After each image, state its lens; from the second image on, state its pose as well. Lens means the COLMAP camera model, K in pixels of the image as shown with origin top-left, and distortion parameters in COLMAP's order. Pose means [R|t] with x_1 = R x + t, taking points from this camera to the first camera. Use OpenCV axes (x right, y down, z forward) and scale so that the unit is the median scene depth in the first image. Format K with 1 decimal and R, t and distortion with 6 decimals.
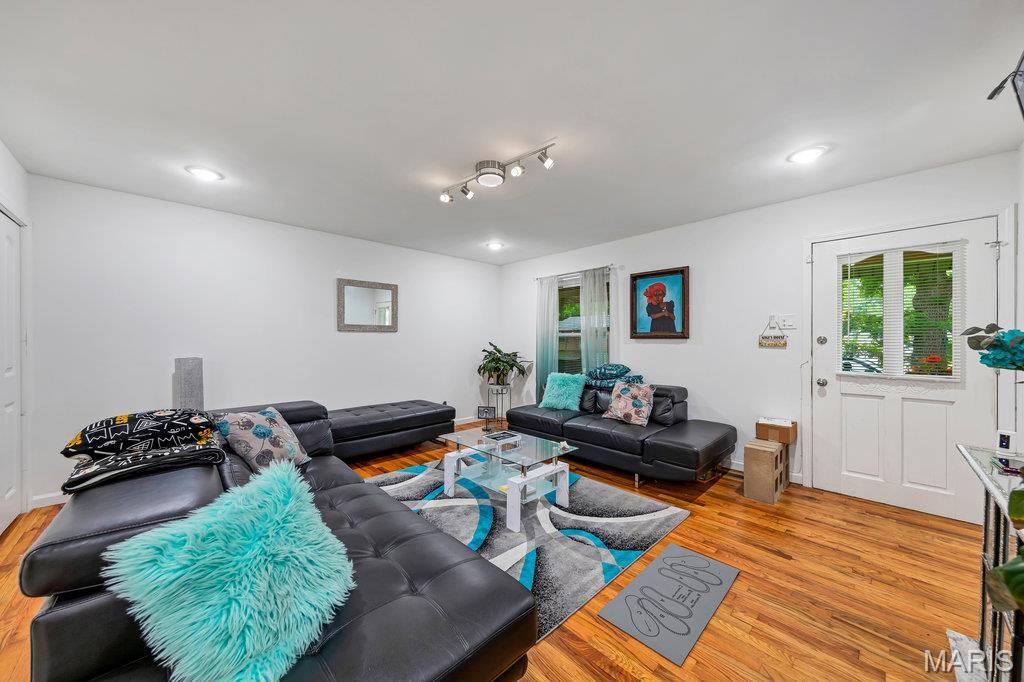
lens RADIAL K [[355.5, 0, 515.8], [0, 355.5, 341.3], [0, 0, 1]] dist [0.000441, -0.000307]
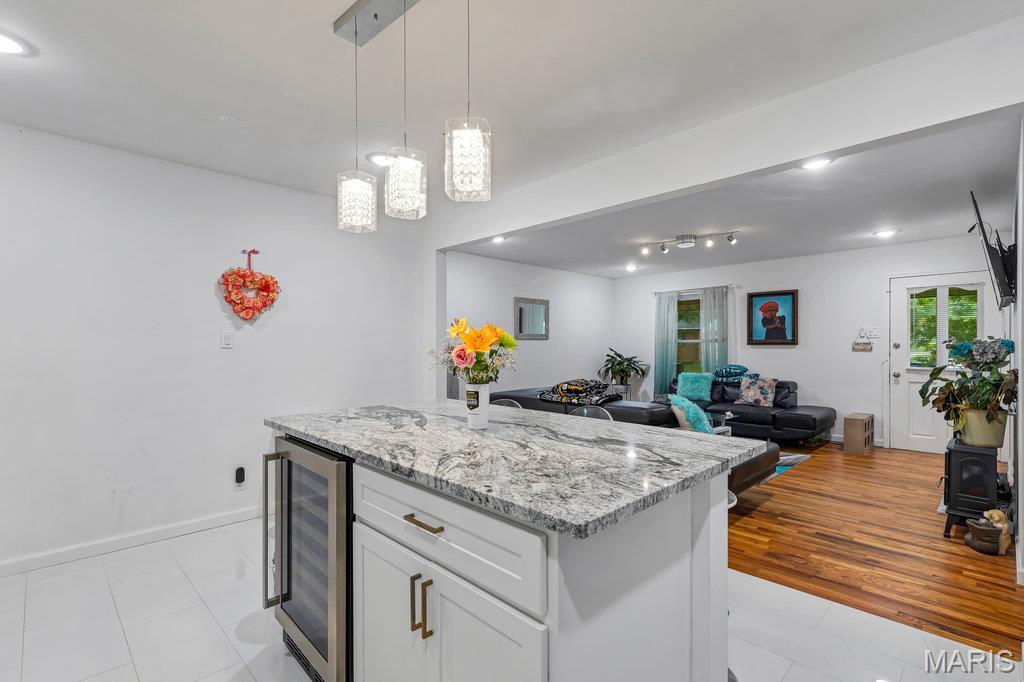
lens RADIAL K [[475.5, 0, 513.5], [0, 475.5, 349.3], [0, 0, 1]] dist [-0.000008, 0.000598]
pose [[0.999969, -0.000367, 0.007876, -0.572516], [0.000344, 0.999996, 0.002971, 0.003702], [-0.007877, -0.002968, 0.999965, -0.740601]]
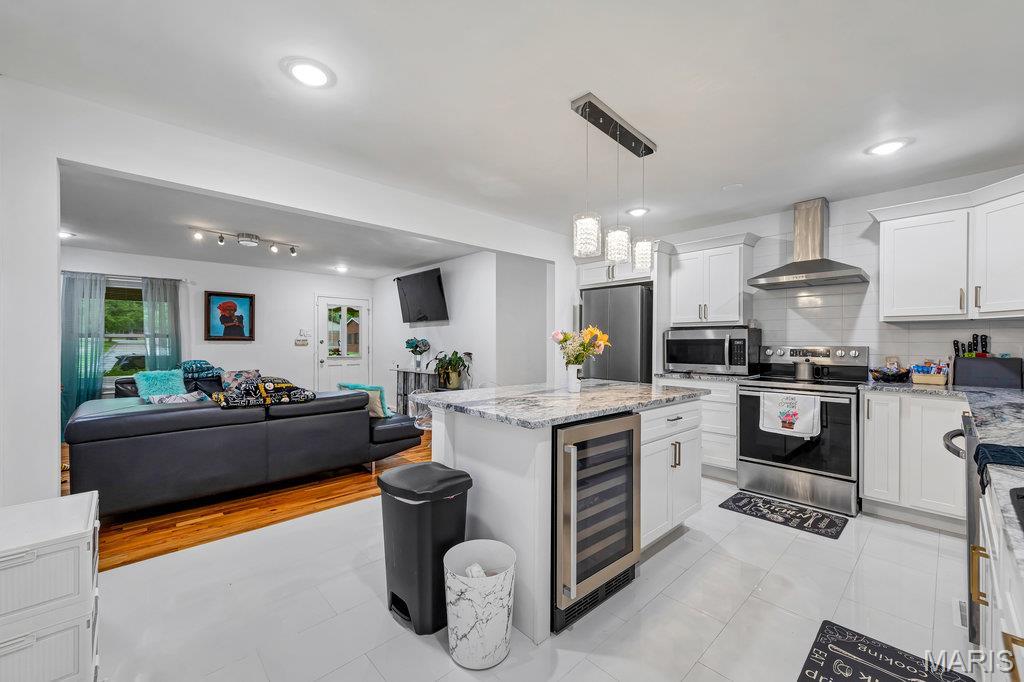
lens RADIAL K [[409.4, 0, 515.2], [0, 409.4, 345.8], [0, 0, 1]] dist [0.001979, 0.000080]
pose [[0.008740, -0.005628, 0.999946, -1.302442], [-0.000172, 0.999984, 0.005629, 0.003833], [-0.999962, -0.000222, 0.008739, -0.160992]]
